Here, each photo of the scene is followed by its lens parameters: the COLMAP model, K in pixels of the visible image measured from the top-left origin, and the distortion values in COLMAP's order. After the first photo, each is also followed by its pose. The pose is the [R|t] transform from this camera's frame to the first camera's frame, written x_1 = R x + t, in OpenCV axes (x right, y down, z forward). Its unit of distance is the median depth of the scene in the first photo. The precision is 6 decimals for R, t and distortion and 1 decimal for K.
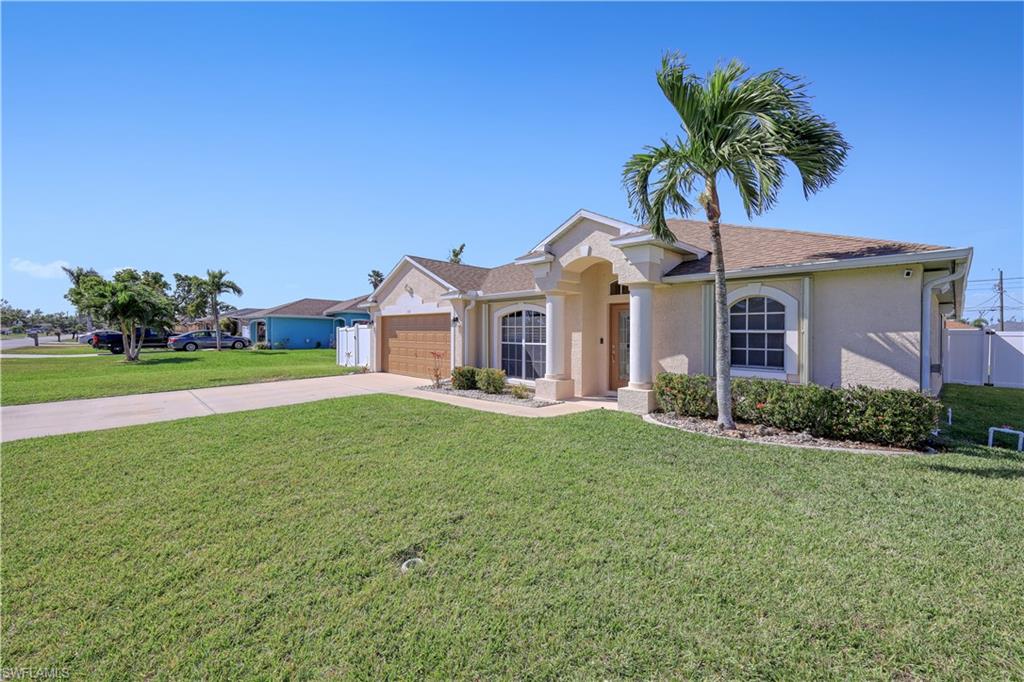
lens RADIAL K [[421.7, 0, 503.8], [0, 421.7, 342.1], [0, 0, 1]] dist [-0.001475, 0.000608]
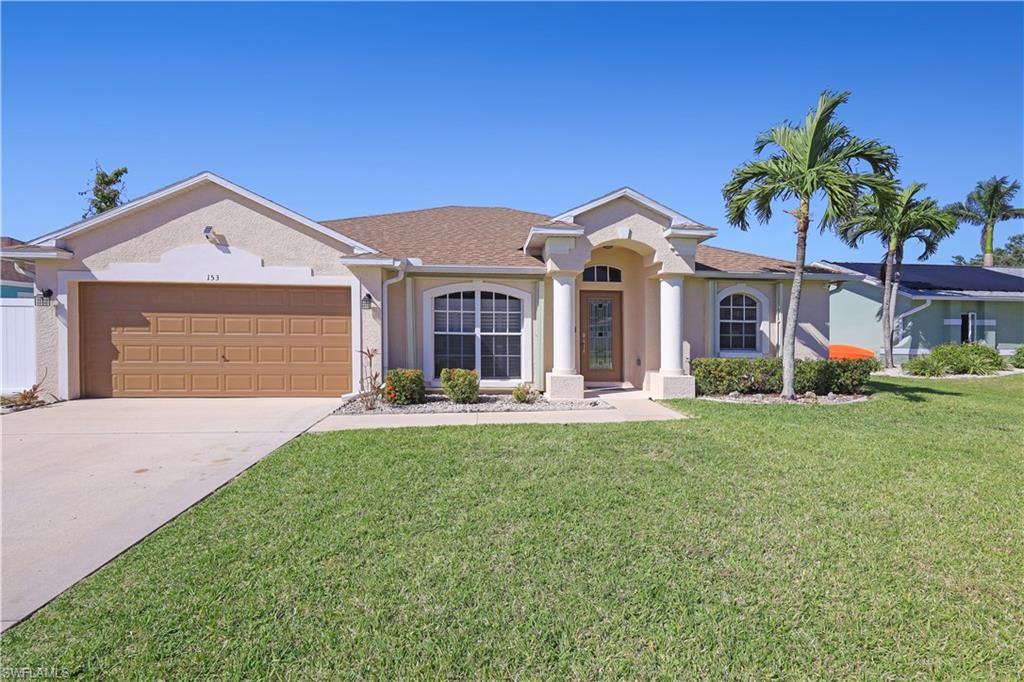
lens RADIAL K [[421.7, 0, 509.3], [0, 421.7, 330.8], [0, 0, 1]] dist [-0.001475, 0.000608]
pose [[0.620601, -0.011571, 0.784041, -0.526503], [0.008001, 0.999933, 0.008425, -0.007758], [-0.784086, 0.001045, 0.620652, 0.472214]]
